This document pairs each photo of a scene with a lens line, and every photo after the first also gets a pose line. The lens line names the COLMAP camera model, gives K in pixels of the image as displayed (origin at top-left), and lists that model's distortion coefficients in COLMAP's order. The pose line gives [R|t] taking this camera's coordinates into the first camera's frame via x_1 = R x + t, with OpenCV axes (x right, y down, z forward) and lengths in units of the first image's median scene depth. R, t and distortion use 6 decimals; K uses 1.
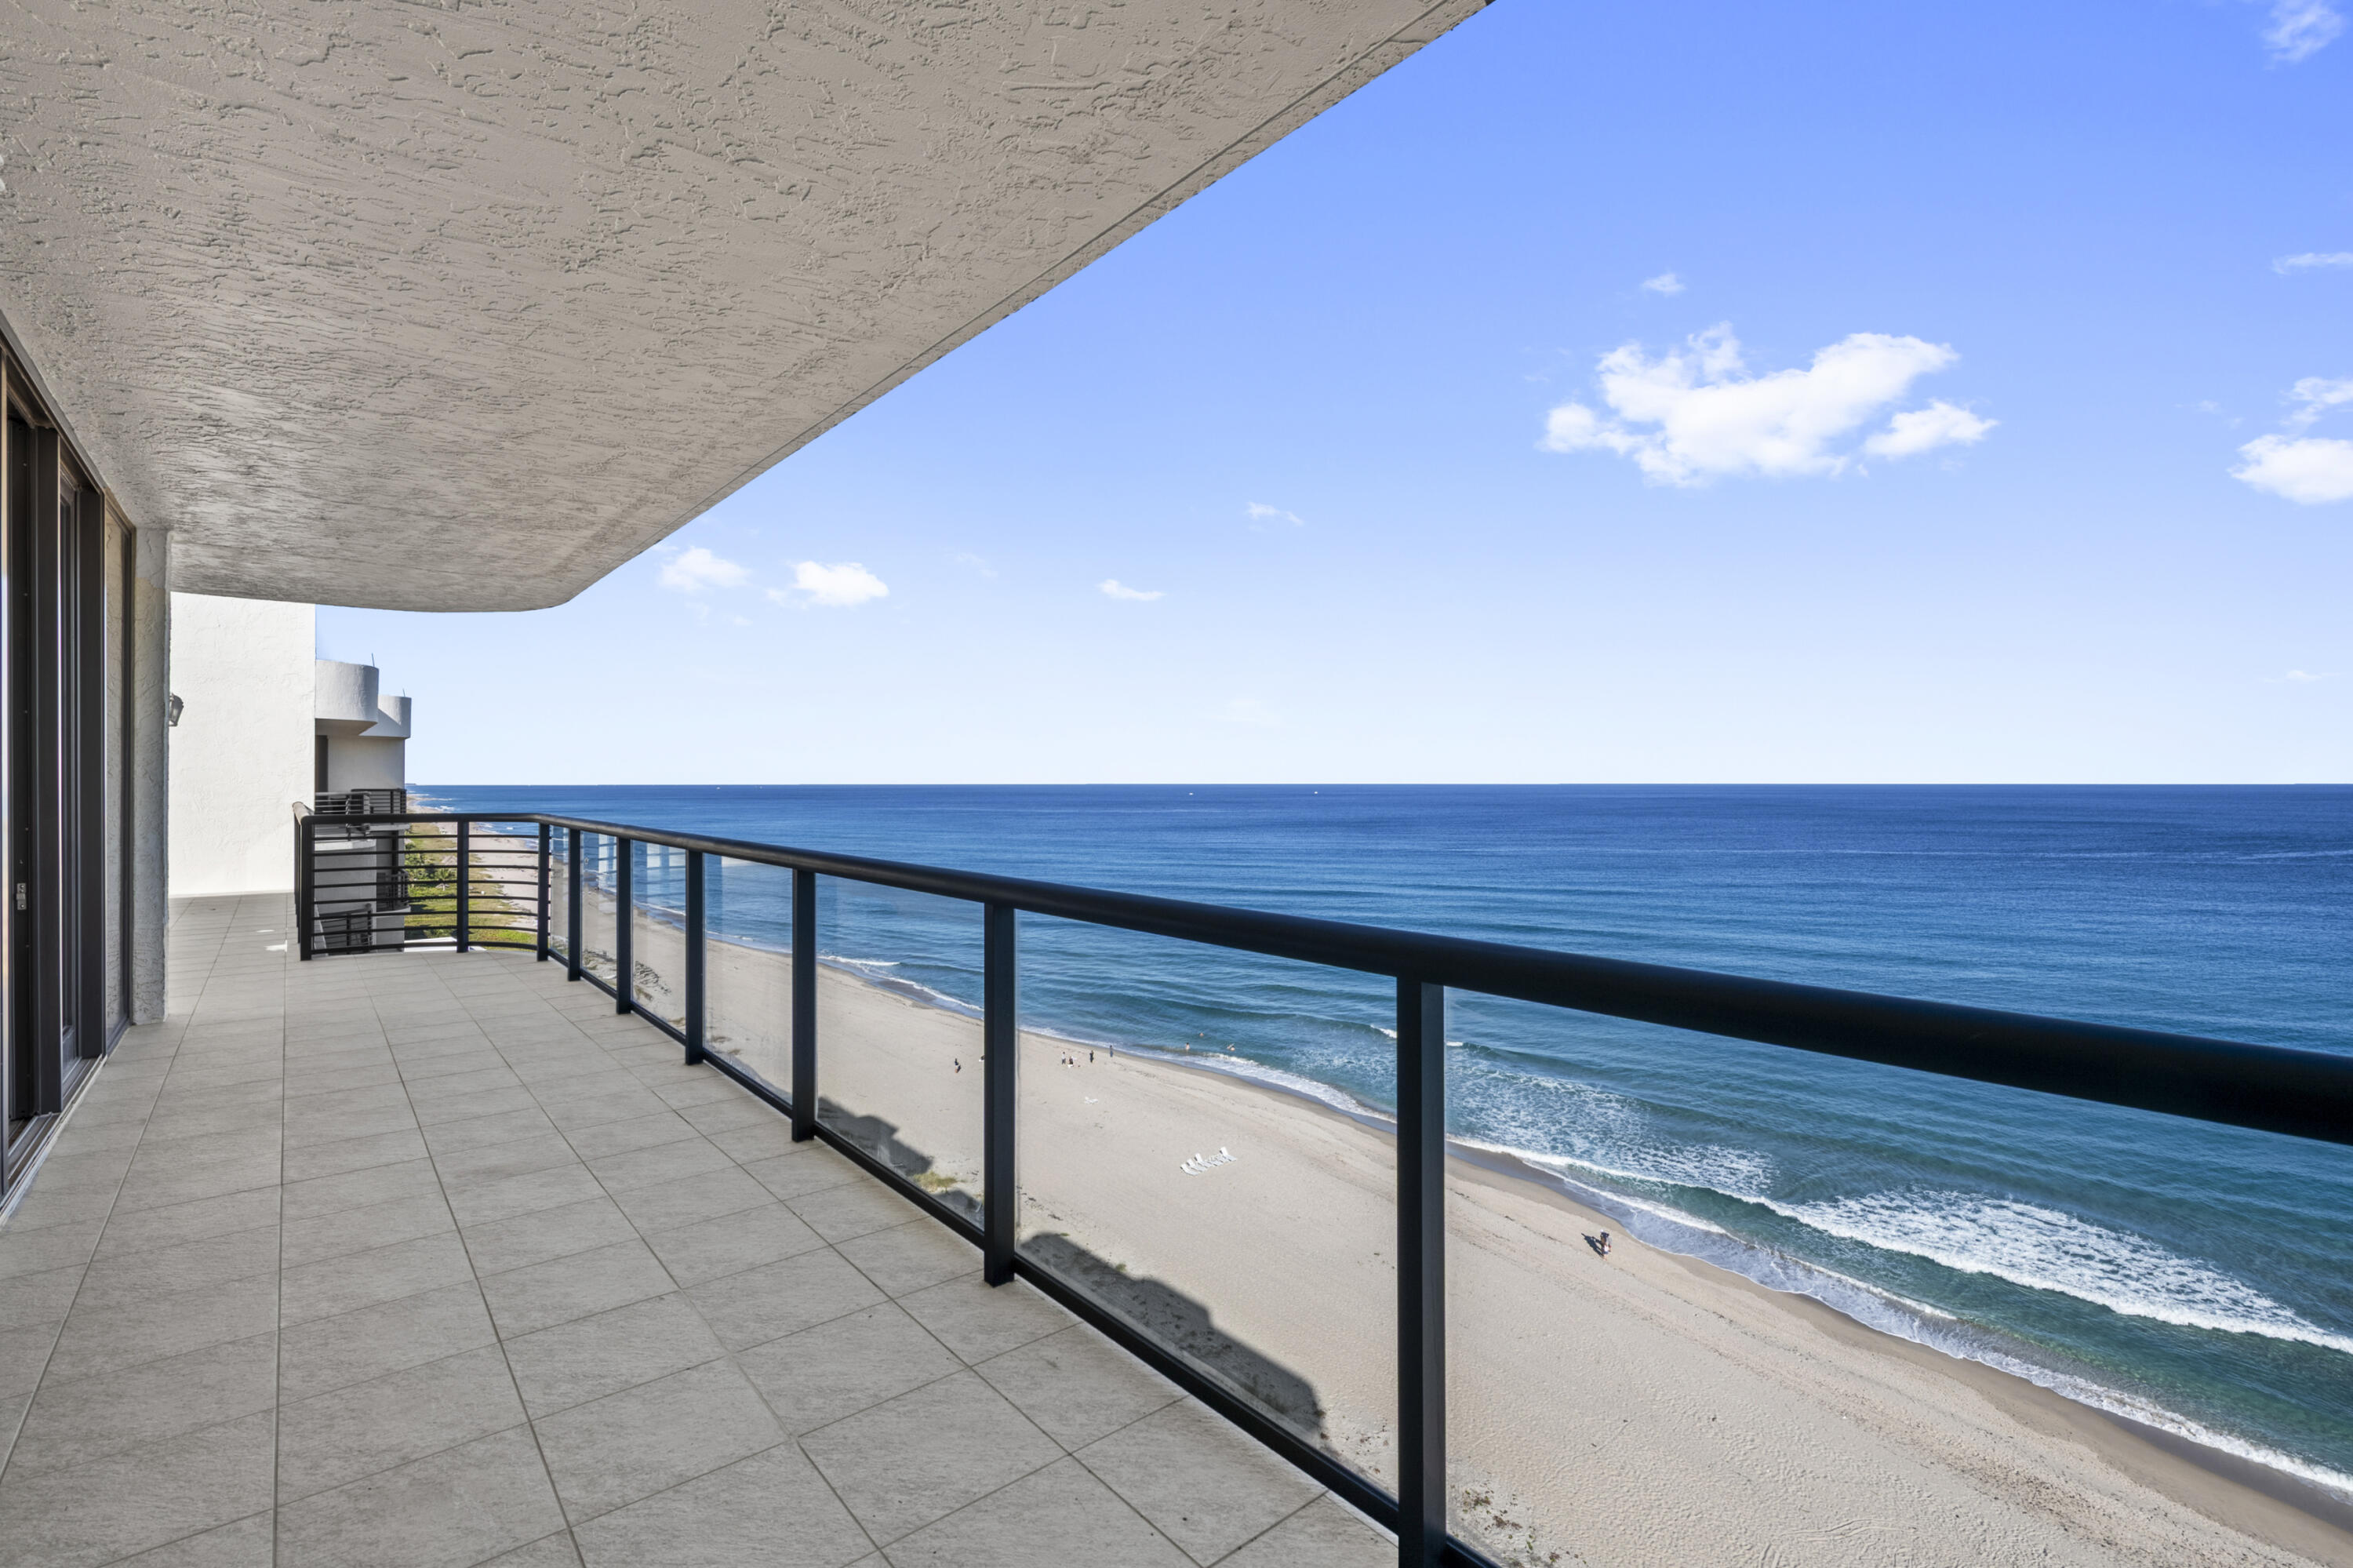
lens RADIAL K [[1048.0, 0, 1178.2], [0, 1048.0, 774.3], [0, 0, 1]] dist [0.000325, -0.001215]
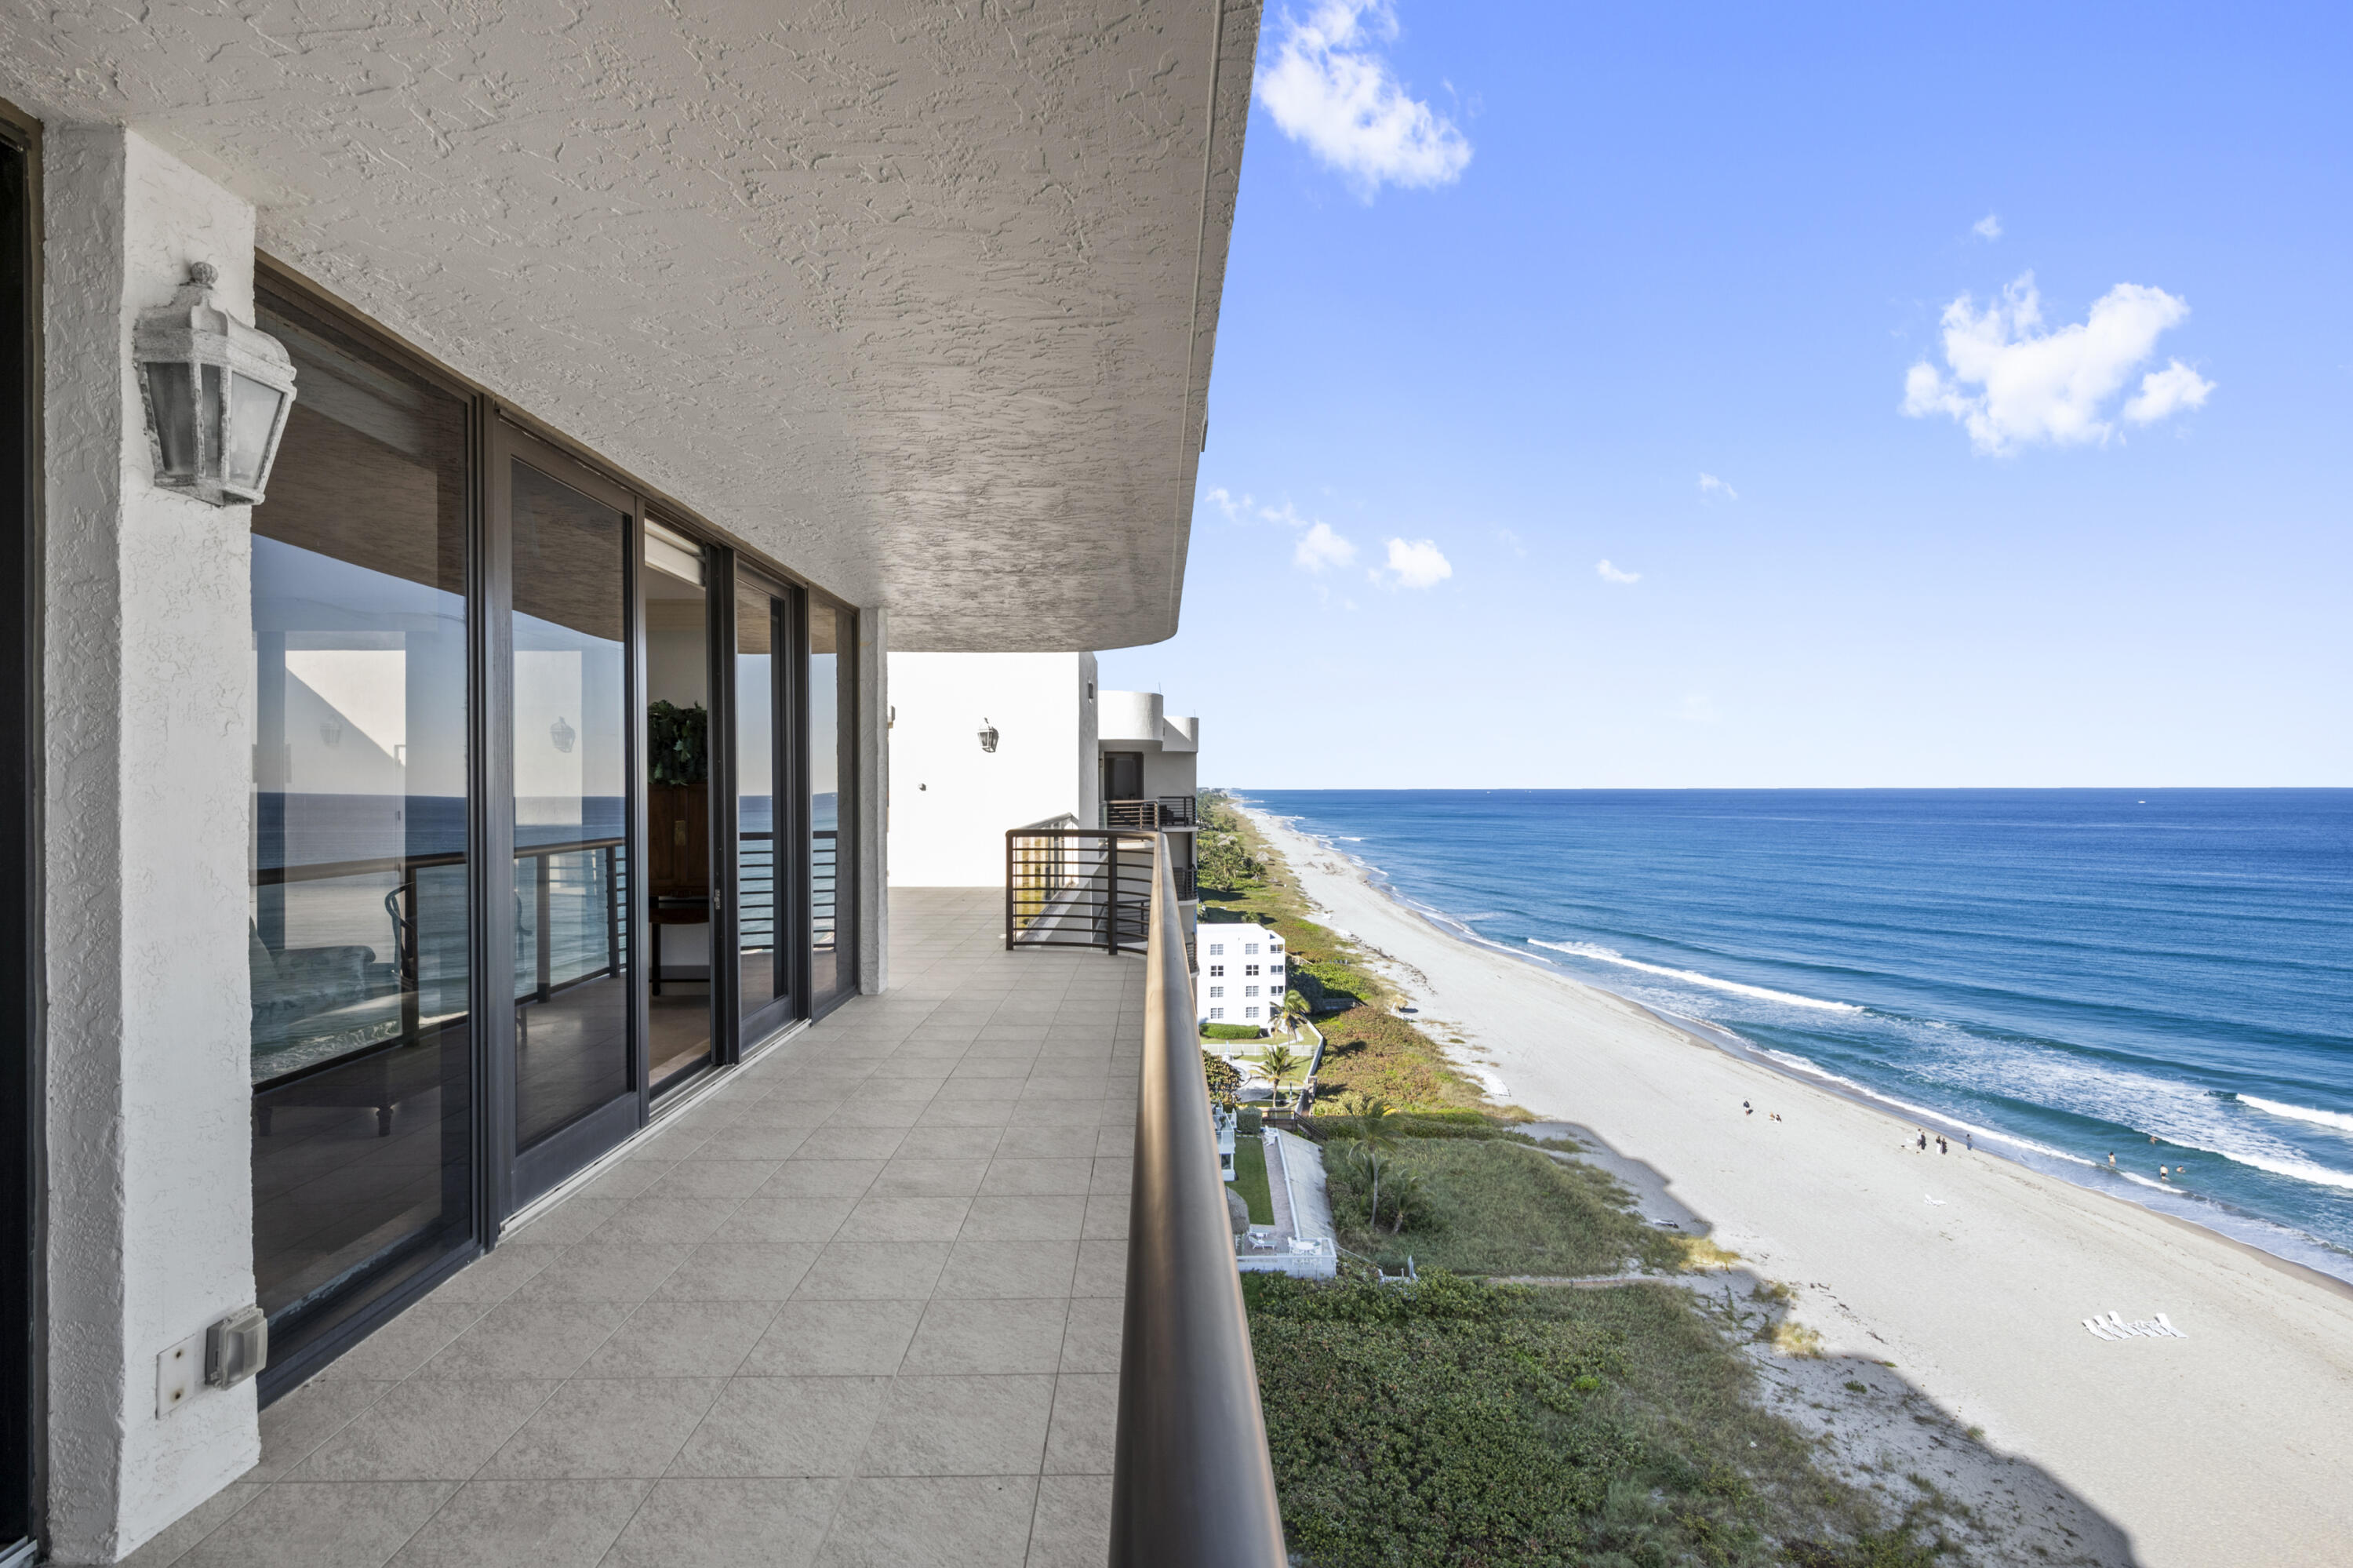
lens RADIAL K [[1113.5, 0, 1176.5], [0, 1113.5, 784.0], [0, 0, 1]] dist [0.001830, -0.000066]
pose [[0.770334, -0.001536, -0.637639, 0.137487], [0.004754, 0.999983, 0.003335, -0.017135], [0.637623, -0.005600, 0.770328, 0.146750]]
